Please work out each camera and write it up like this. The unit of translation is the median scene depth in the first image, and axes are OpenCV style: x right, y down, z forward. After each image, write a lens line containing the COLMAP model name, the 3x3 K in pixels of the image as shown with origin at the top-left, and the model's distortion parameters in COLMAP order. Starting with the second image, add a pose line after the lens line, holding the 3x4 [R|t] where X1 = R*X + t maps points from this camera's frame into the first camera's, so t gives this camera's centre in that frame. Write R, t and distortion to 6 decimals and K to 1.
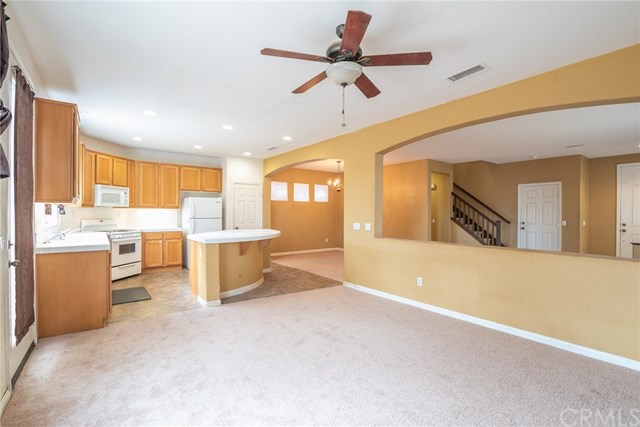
lens RADIAL K [[295.5, 0, 320.9], [0, 295.5, 213.8], [0, 0, 1]] dist [-0.010188, -0.000065]
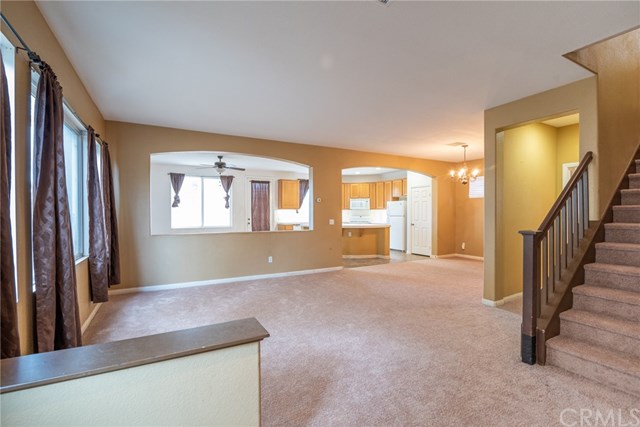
lens RADIAL K [[295.5, 0, 319.6], [0, 295.5, 214.8], [0, 0, 1]] dist [-0.010188, -0.000065]
pose [[-0.137742, 0.002255, -0.990466, 1.182803], [0.002281, 0.999995, 0.001959, 0.007114], [0.990466, -0.001989, -0.137746, 0.950872]]
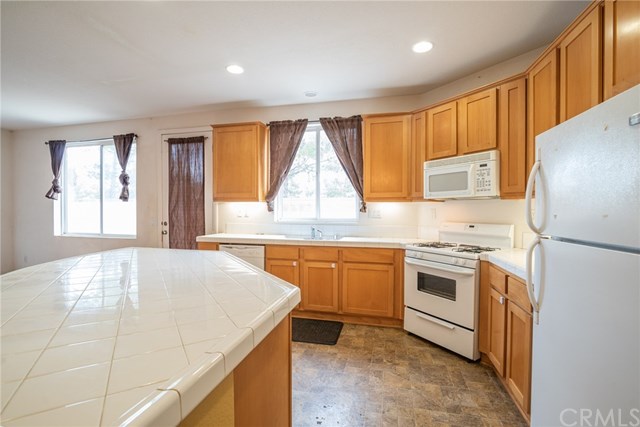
lens RADIAL K [[295.5, 0, 317.8], [0, 295.5, 214.4], [0, 0, 1]] dist [-0.010188, -0.000065]
pose [[-0.765584, 0.003902, -0.643324, -0.190335], [-0.005246, 0.999910, 0.012308, -0.001351], [0.643314, 0.012798, -0.765495, 1.165135]]
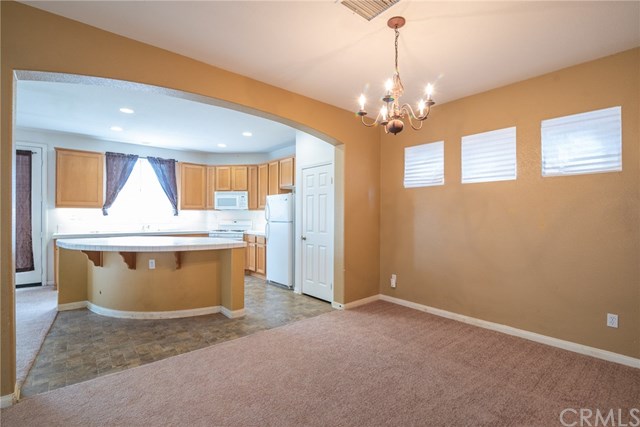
lens RADIAL K [[295.5, 0, 317.7], [0, 295.5, 214.9], [0, 0, 1]] dist [-0.010188, -0.000065]
pose [[0.059618, -0.005703, -0.998205, 0.434389], [-0.003135, 0.999978, -0.005900, 0.002516], [0.998216, 0.003481, 0.059599, 1.198436]]
